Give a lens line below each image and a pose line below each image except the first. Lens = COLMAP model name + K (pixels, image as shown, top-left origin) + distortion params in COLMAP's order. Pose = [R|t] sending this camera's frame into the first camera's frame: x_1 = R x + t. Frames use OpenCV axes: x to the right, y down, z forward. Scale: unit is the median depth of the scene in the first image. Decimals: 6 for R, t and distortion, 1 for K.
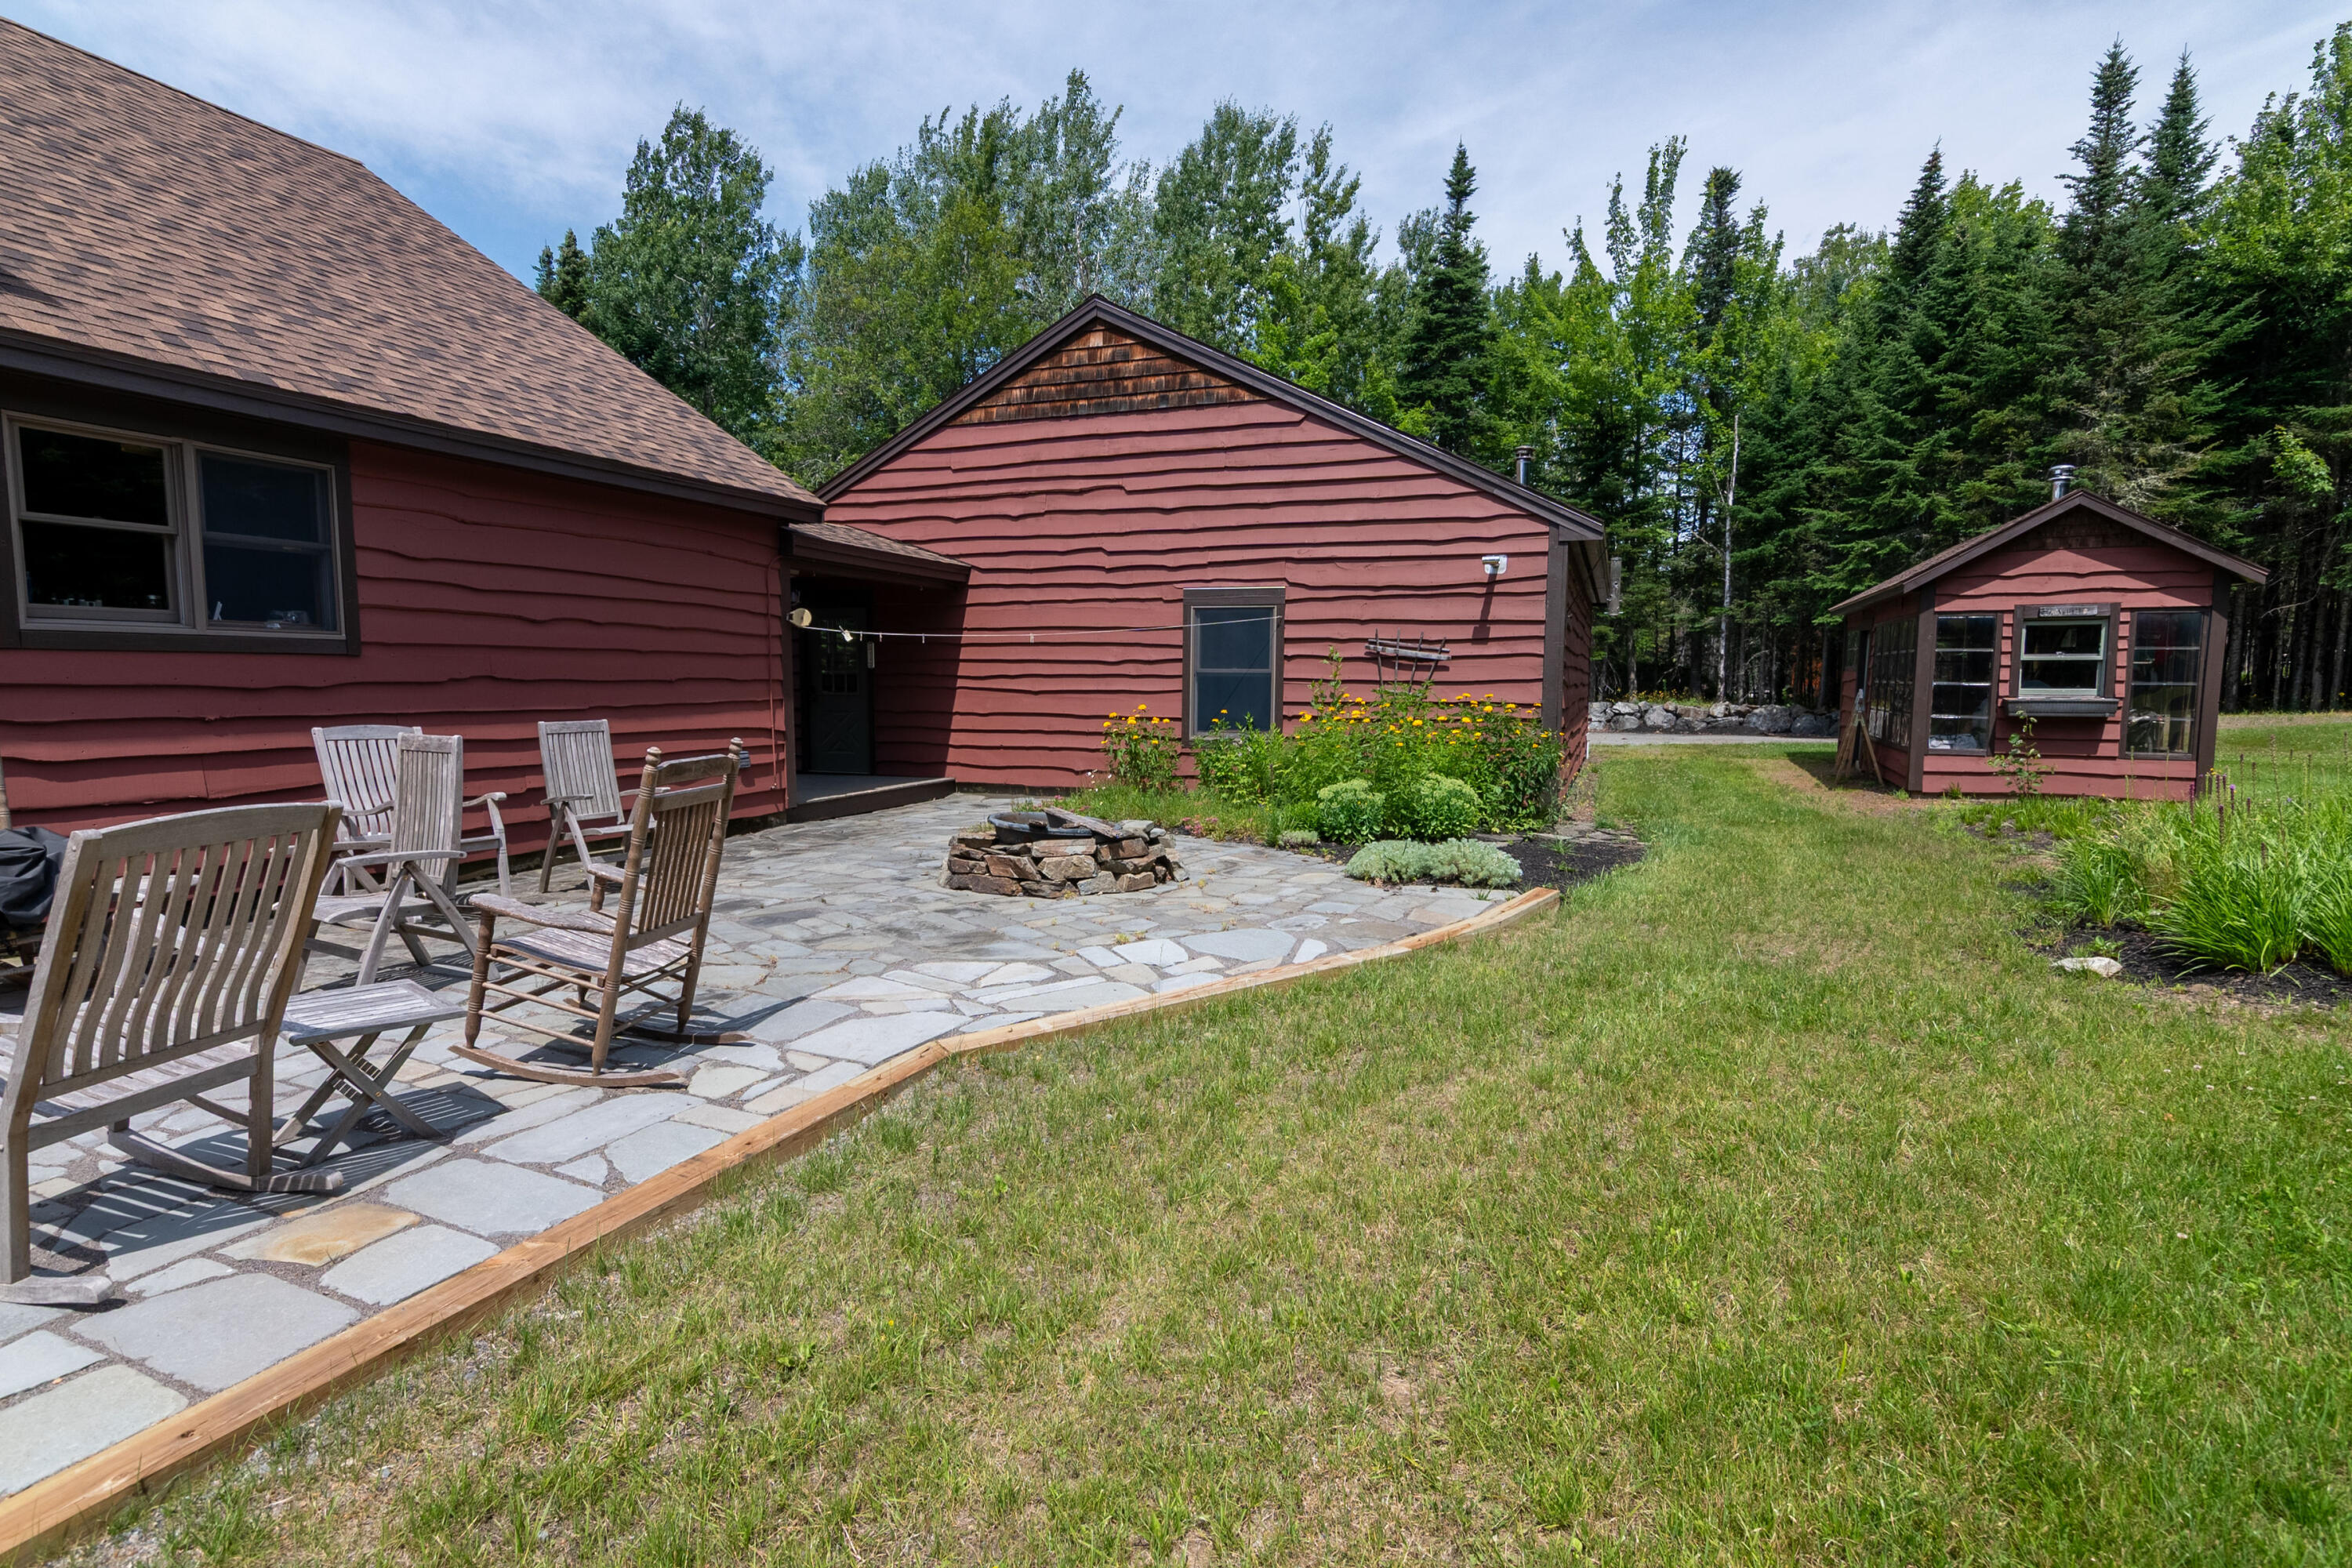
lens RADIAL K [[1141.2, 0, 1167.4], [0, 1141.2, 780.0], [0, 0, 1]] dist [-0.001289, 0.003283]
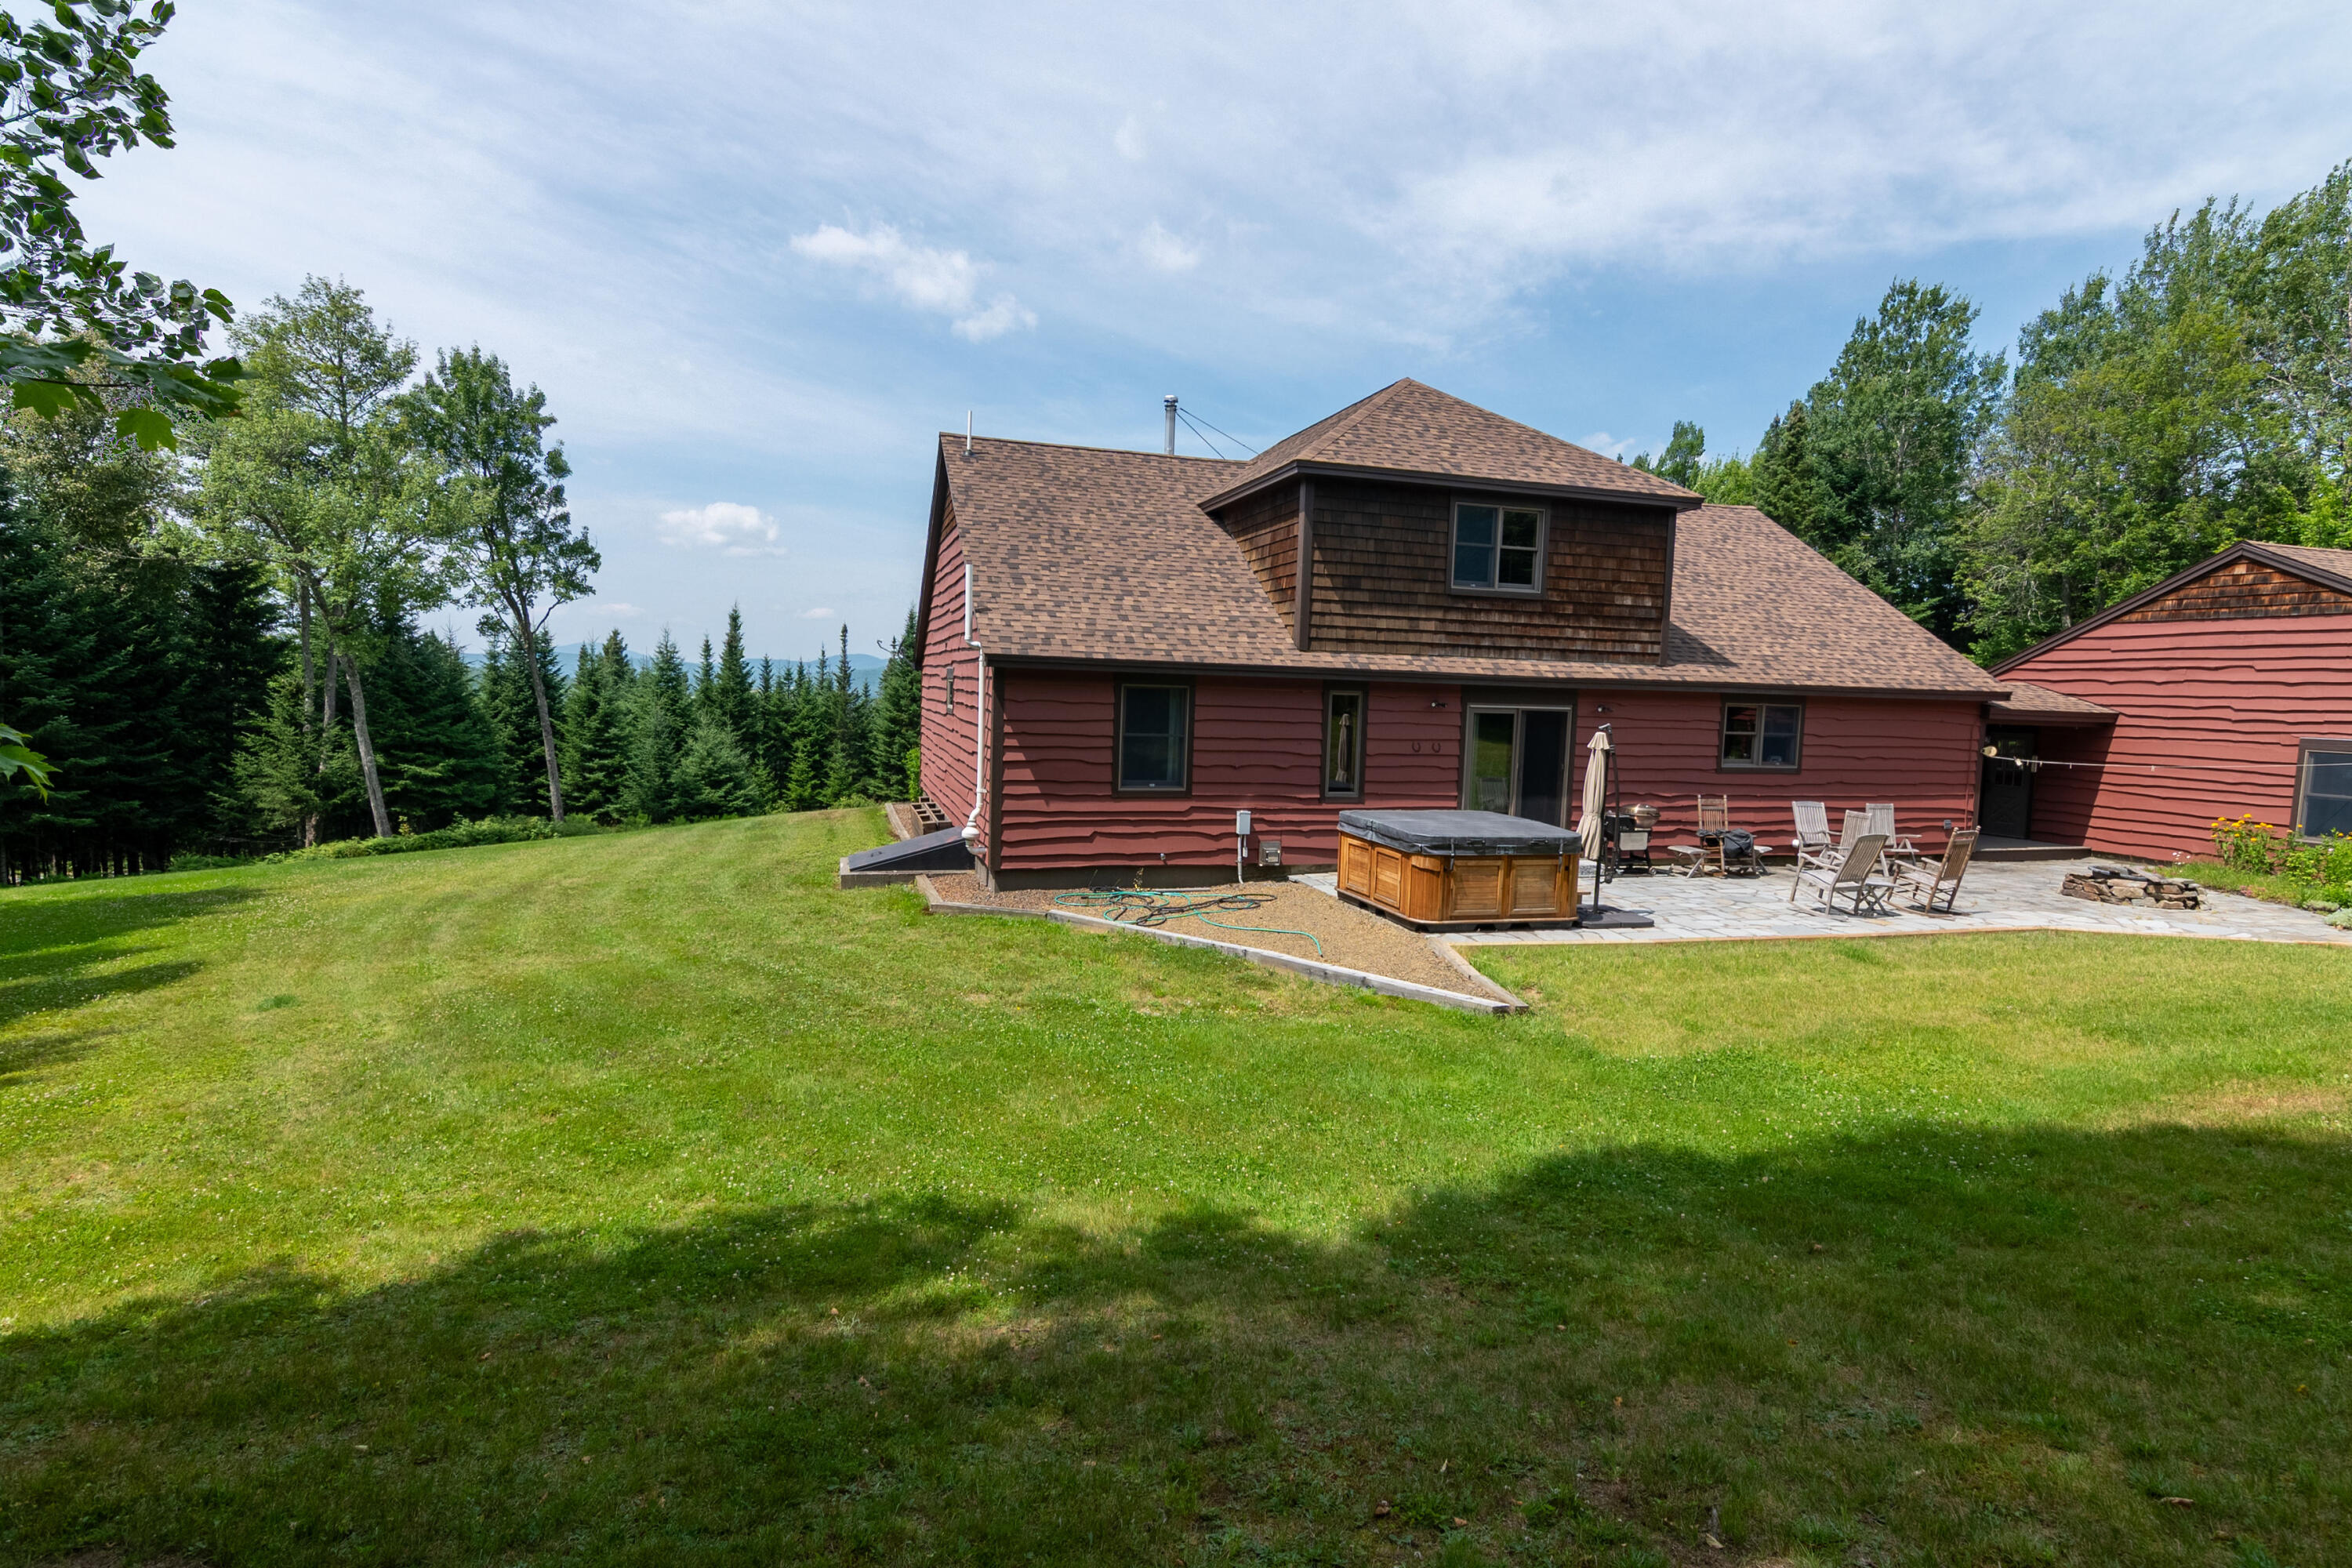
lens RADIAL K [[1059.8, 0, 1159.4], [0, 1059.8, 789.5], [0, 0, 1]] dist [-0.022160, 0.000251]
pose [[0.579914, 0.082939, -0.810445, 0.240884], [-0.097276, 0.994737, 0.032192, -0.002677], [0.808849, 0.060169, 0.584929, -0.937804]]
